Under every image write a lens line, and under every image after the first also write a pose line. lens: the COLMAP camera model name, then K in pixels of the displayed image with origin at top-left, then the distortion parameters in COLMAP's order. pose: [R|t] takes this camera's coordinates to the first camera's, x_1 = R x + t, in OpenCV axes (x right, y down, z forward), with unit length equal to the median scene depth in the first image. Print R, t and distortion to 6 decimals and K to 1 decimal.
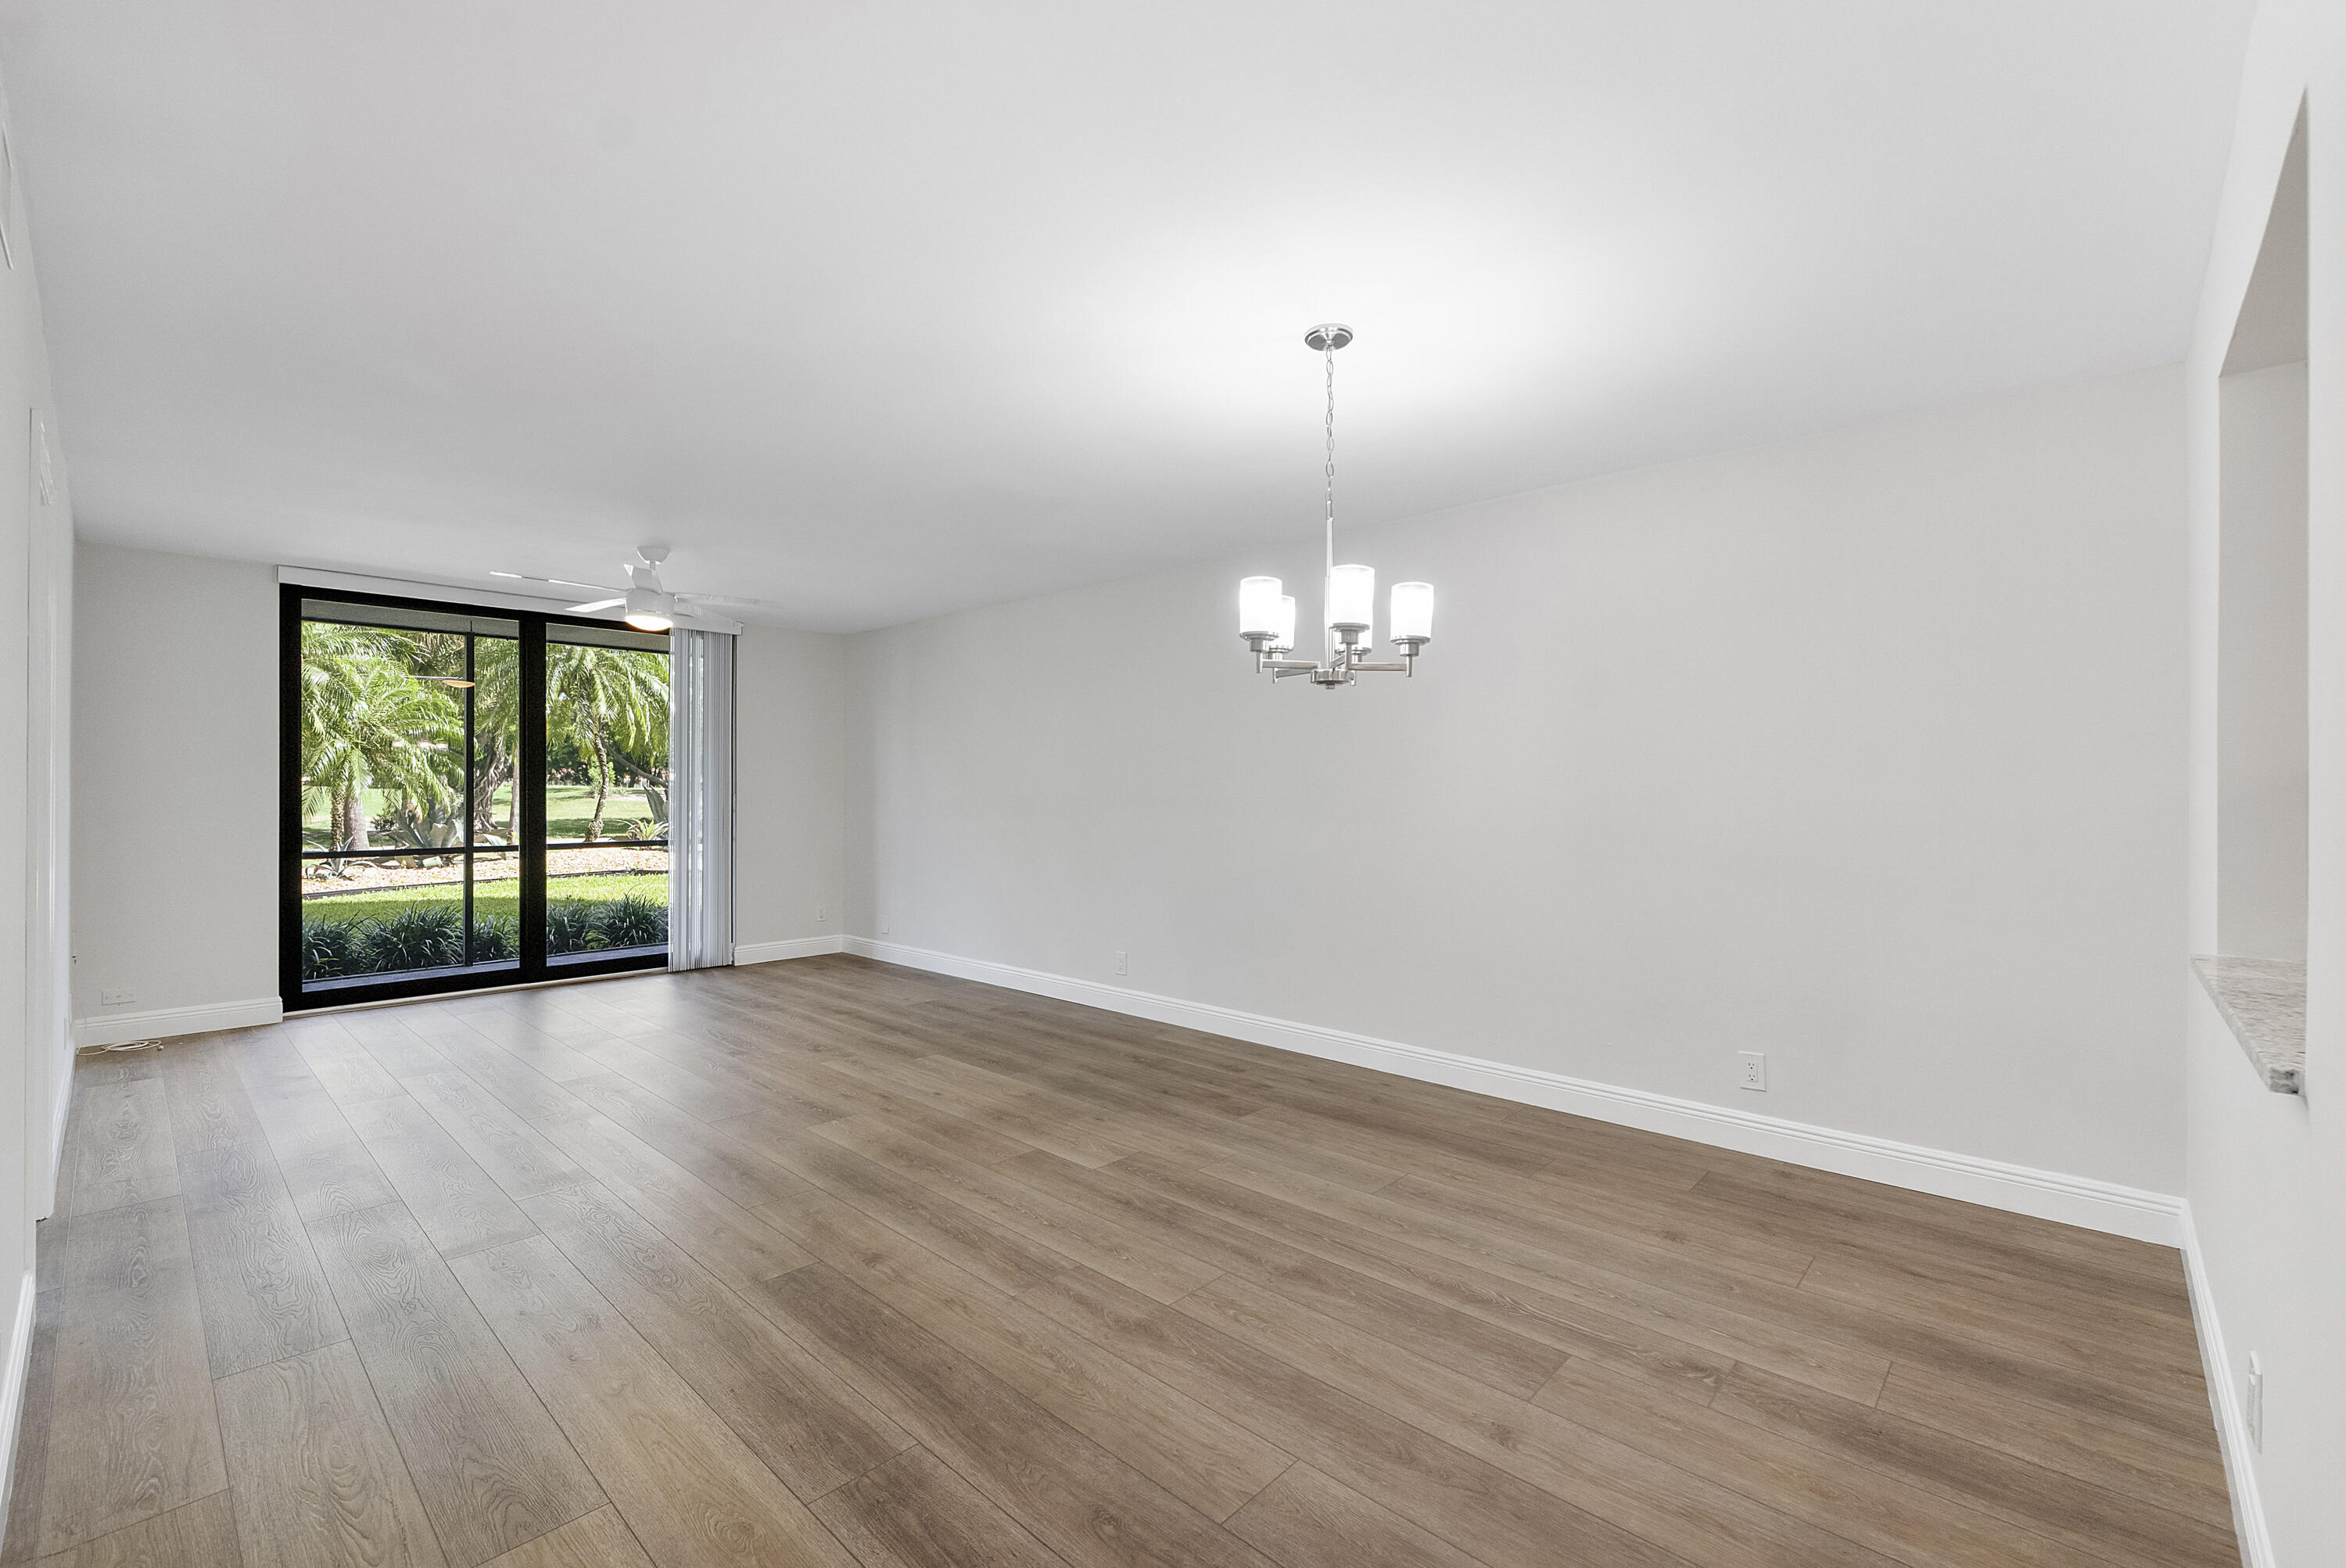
lens RADIAL K [[1003.4, 0, 1180.6], [0, 1003.4, 787.0], [0, 0, 1]] dist [-0.009787, 0.001373]
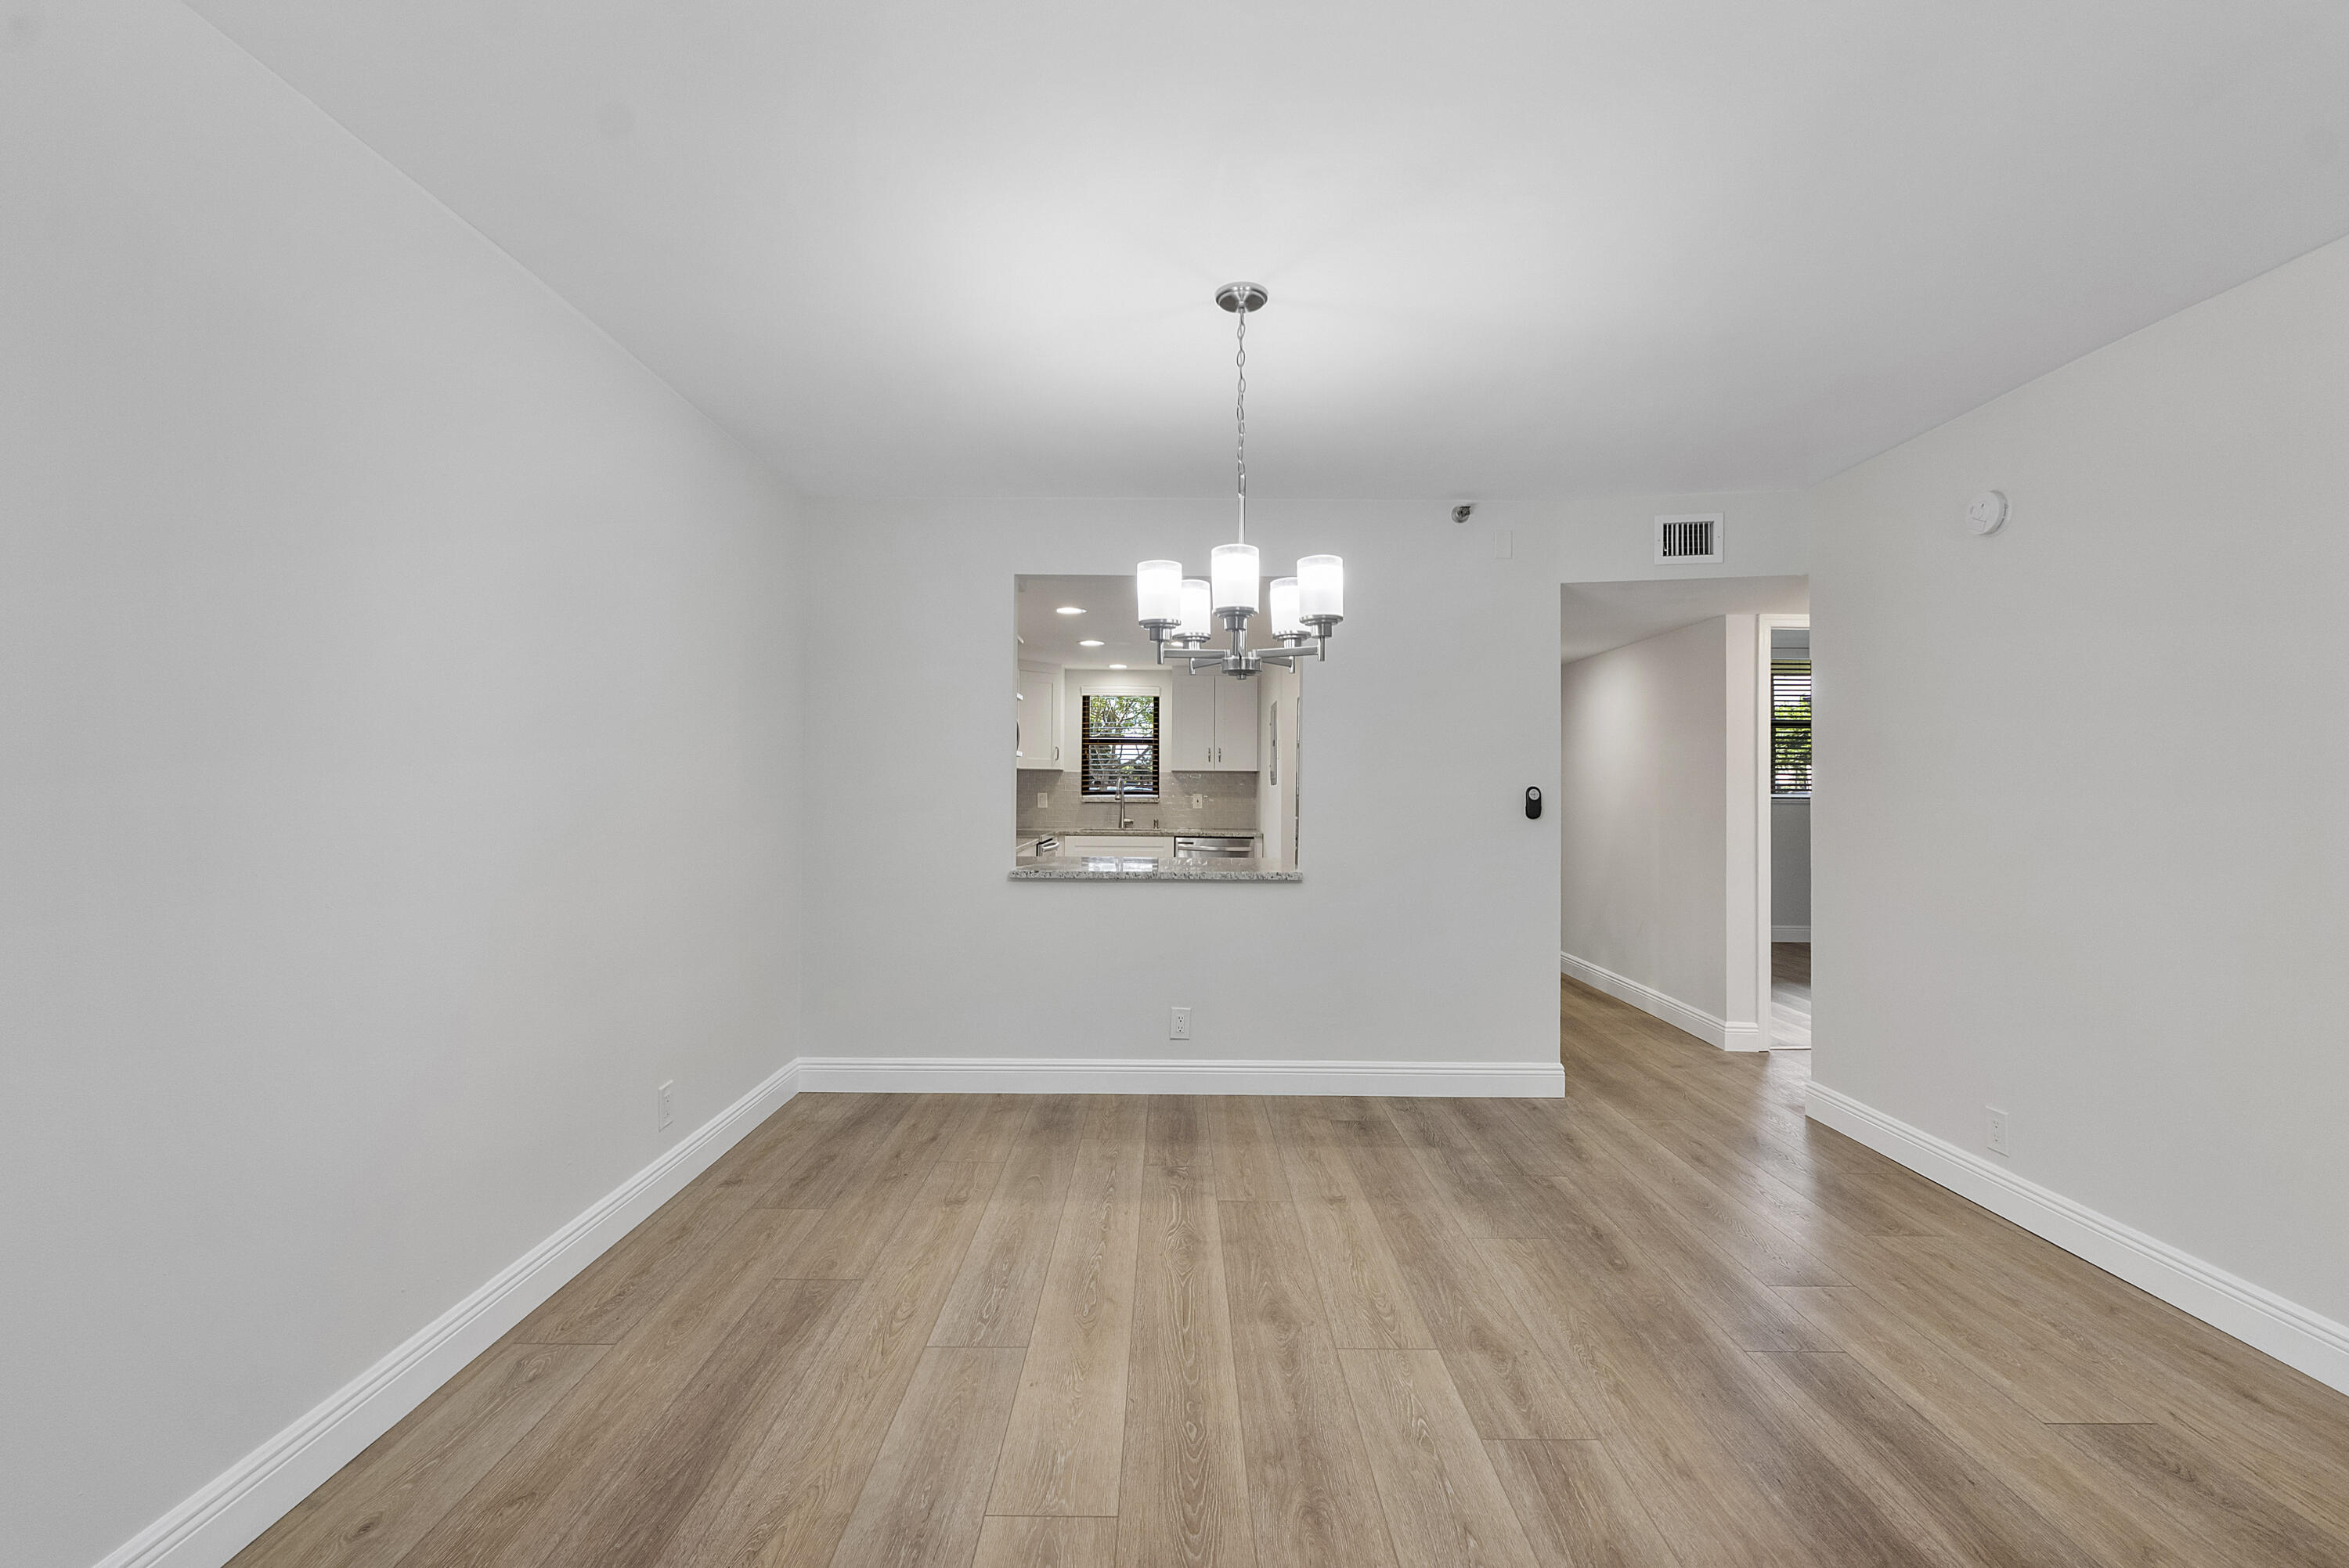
lens RADIAL K [[1022.8, 0, 1175.7], [0, 1022.8, 781.2], [0, 0, 1]] dist [0.000389, -0.000126]
pose [[-0.688734, -0.009275, 0.724955, -0.262157], [-0.015299, 0.999881, -0.001743, -0.000344], [-0.724852, -0.012292, -0.688795, 0.913314]]
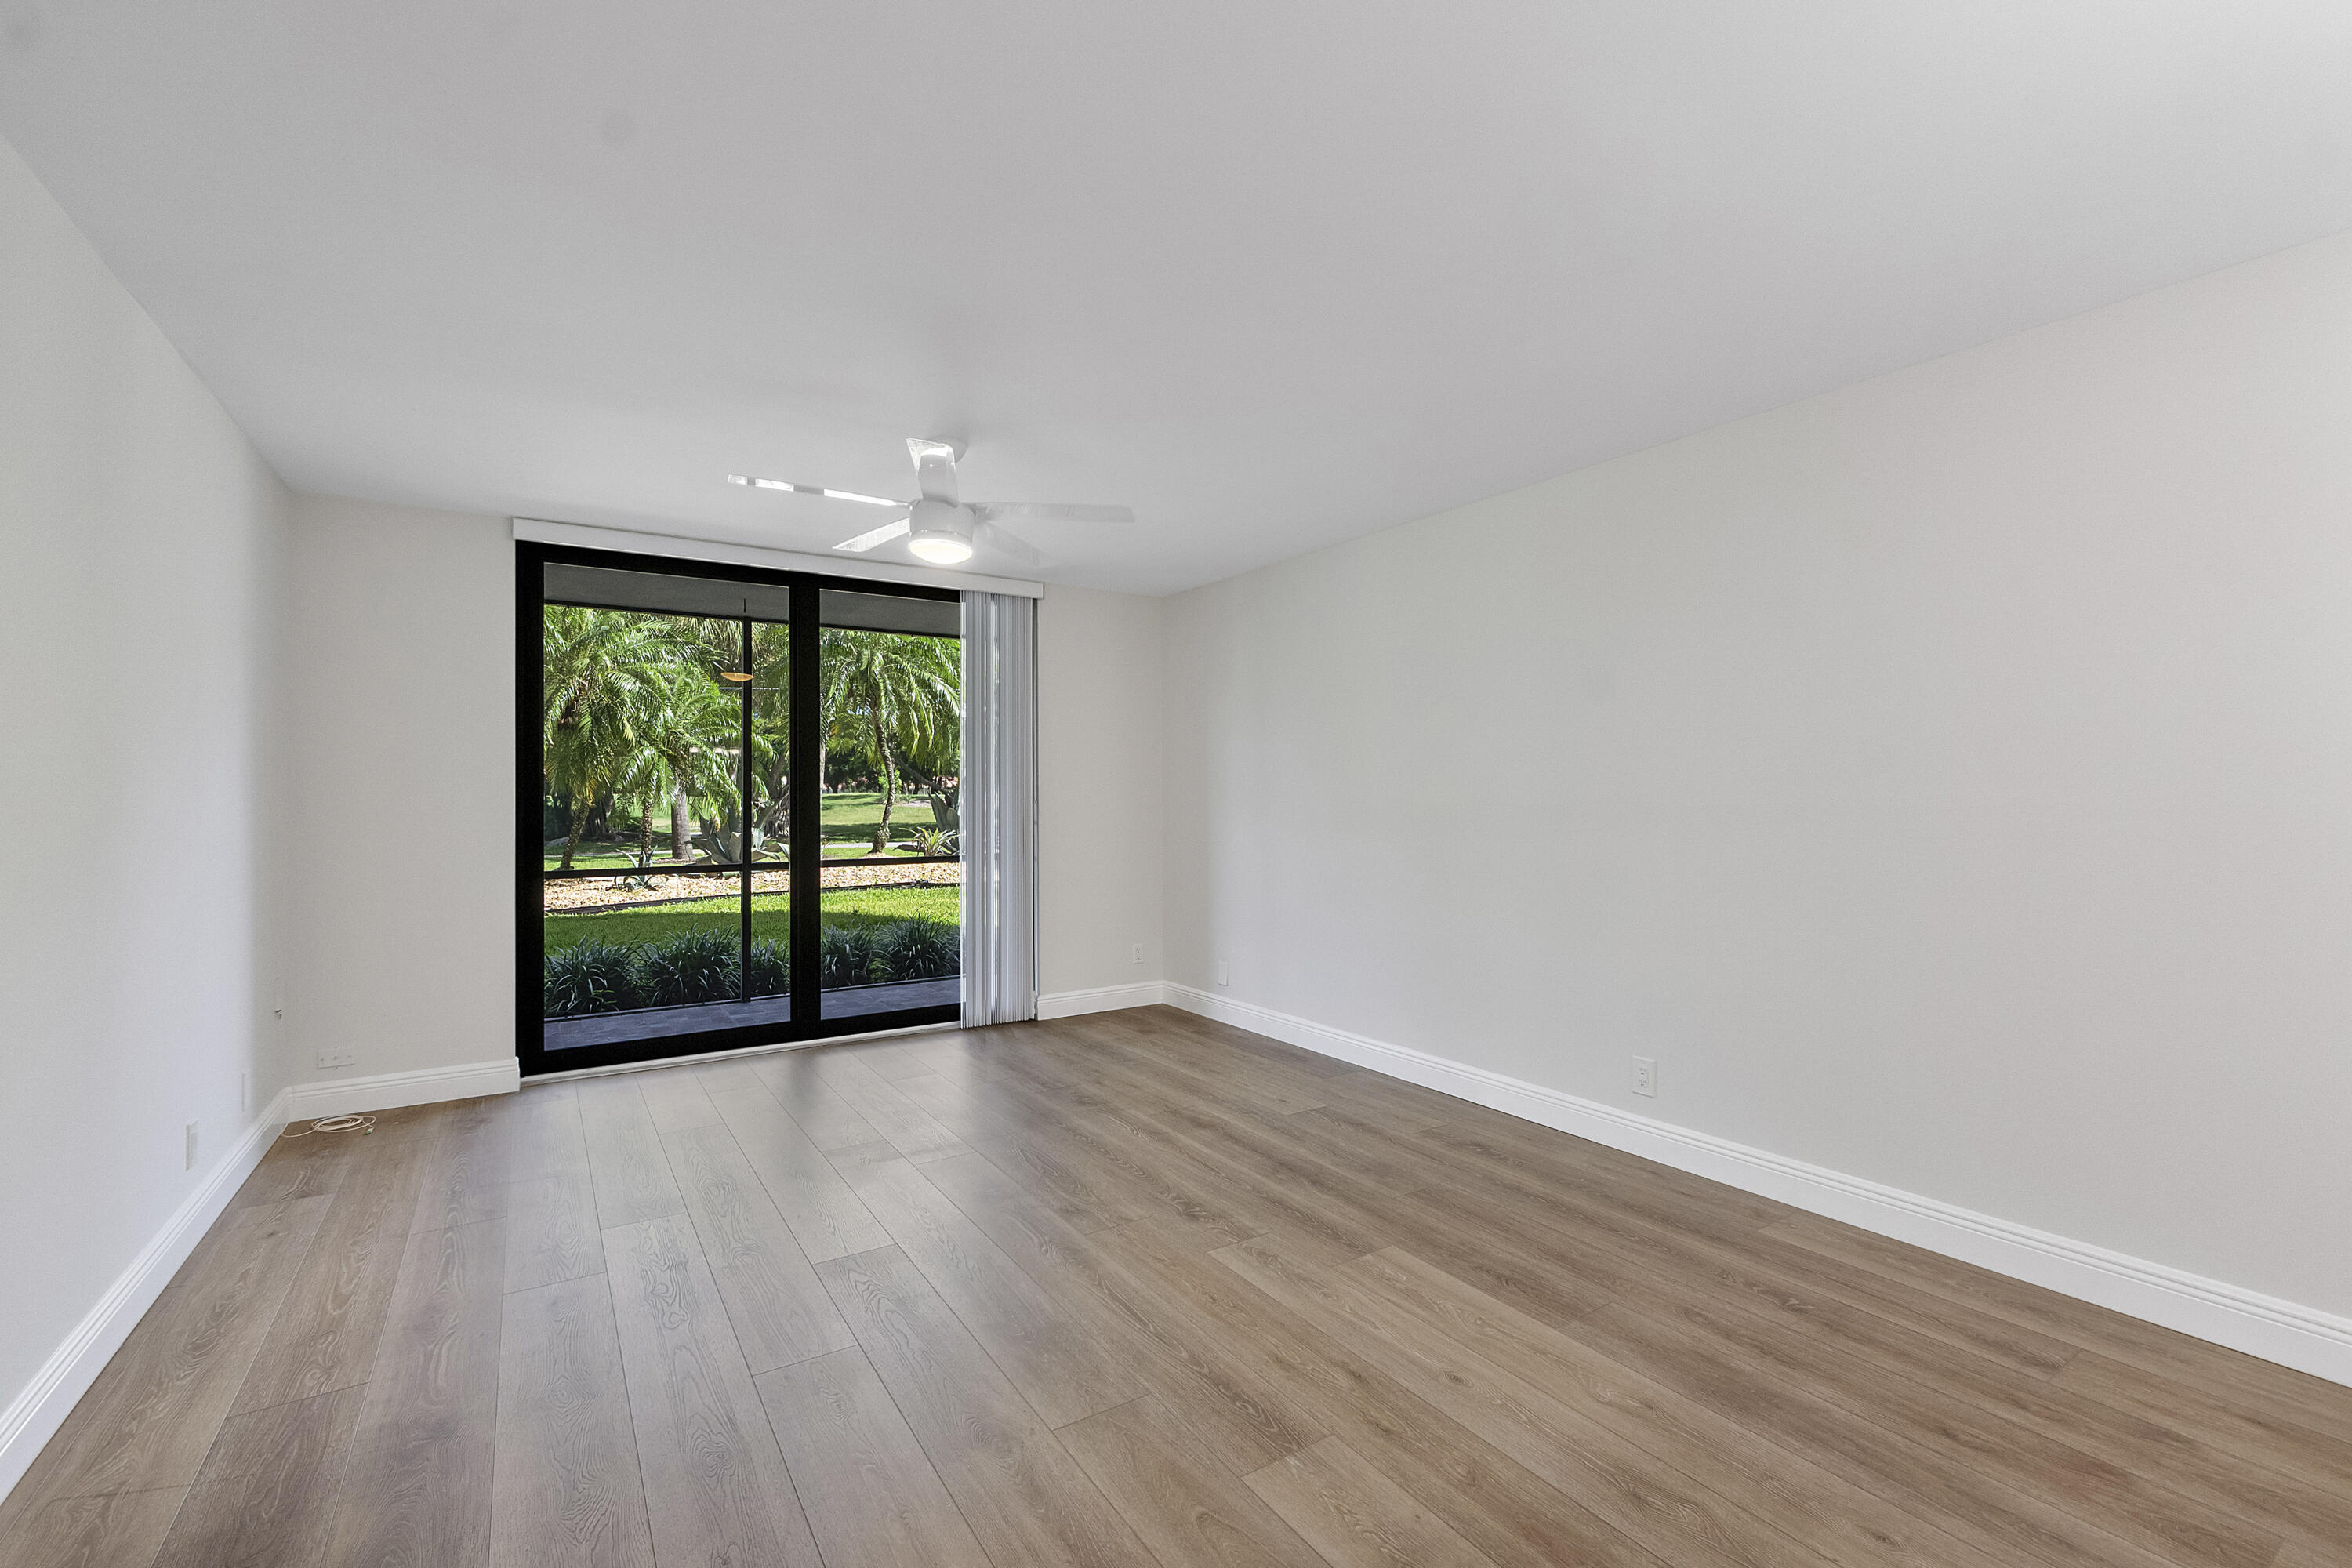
lens RADIAL K [[1024.2, 0, 1173.7], [0, 1024.2, 791.4], [0, 0, 1]] dist [0.000389, -0.000126]
pose [[0.967666, -0.004964, -0.252186, -0.210933], [0.004807, 0.999988, -0.001237, 0.000999], [0.252189, -0.000015, 0.967678, 0.380630]]
